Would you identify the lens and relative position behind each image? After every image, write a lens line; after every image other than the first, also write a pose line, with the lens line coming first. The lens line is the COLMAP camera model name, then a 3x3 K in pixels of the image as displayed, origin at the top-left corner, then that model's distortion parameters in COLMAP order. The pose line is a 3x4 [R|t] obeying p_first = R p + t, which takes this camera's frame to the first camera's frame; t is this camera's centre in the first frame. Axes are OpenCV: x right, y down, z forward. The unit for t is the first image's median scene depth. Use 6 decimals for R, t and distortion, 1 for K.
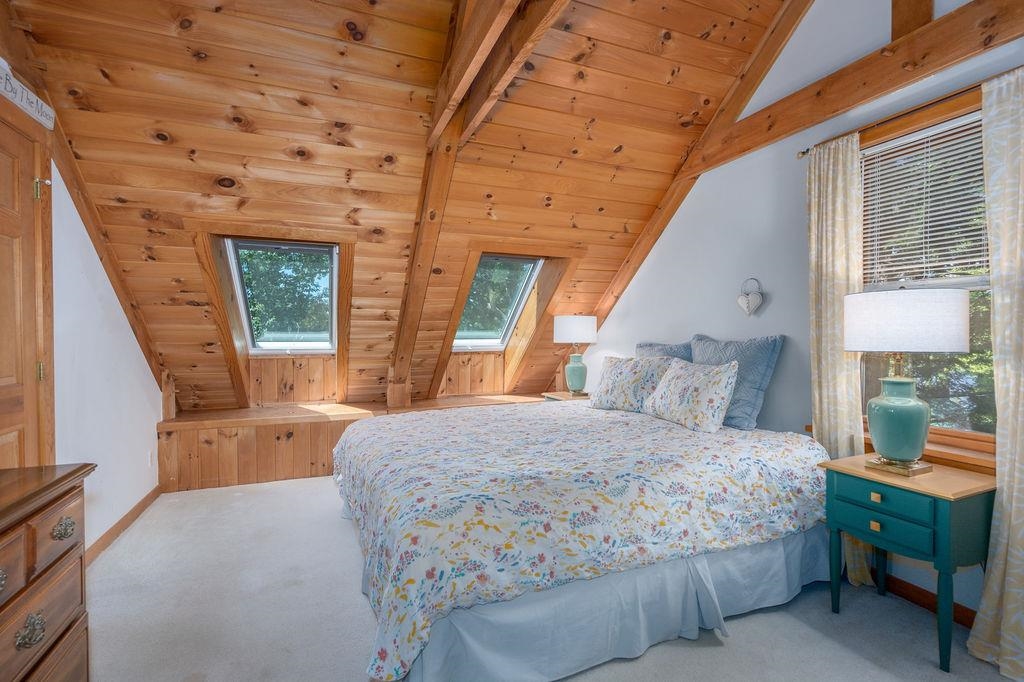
lens RADIAL K [[470.3, 0, 514.4], [0, 470.3, 341.7], [0, 0, 1]] dist [-0.003535, 0.000579]
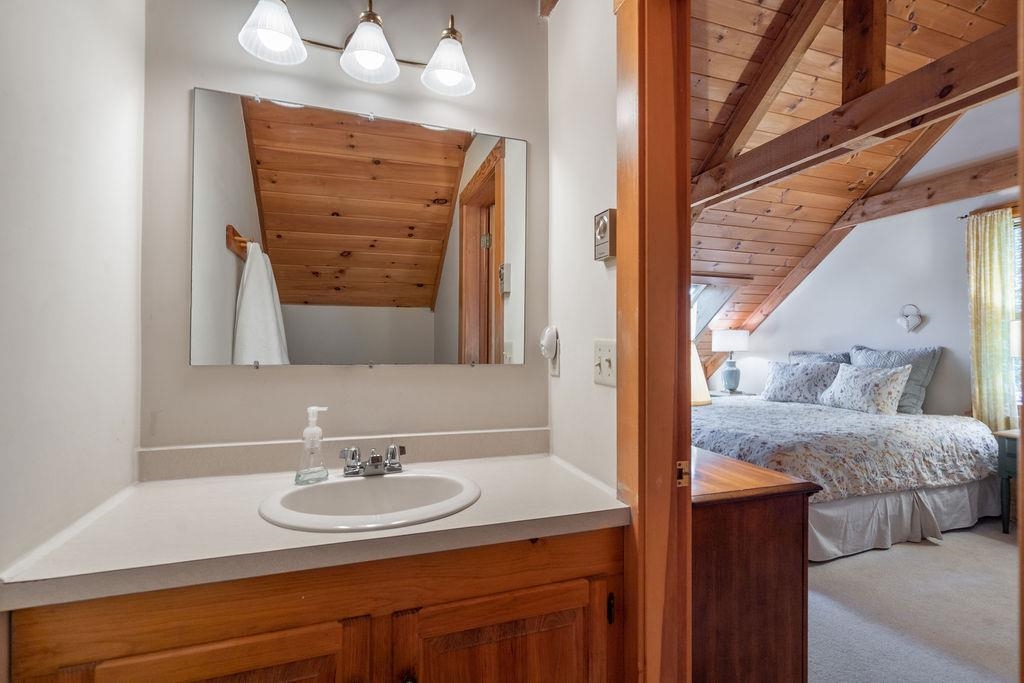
lens RADIAL K [[465.0, 0, 512.0], [0, 465.0, 341.5], [0, 0, 1]] dist [-0.000107, 0.000390]
pose [[0.998359, 0.005967, -0.056961, -0.697553], [-0.007047, 0.999799, -0.018785, 0.006655], [0.056837, 0.019156, 0.998200, -0.497732]]
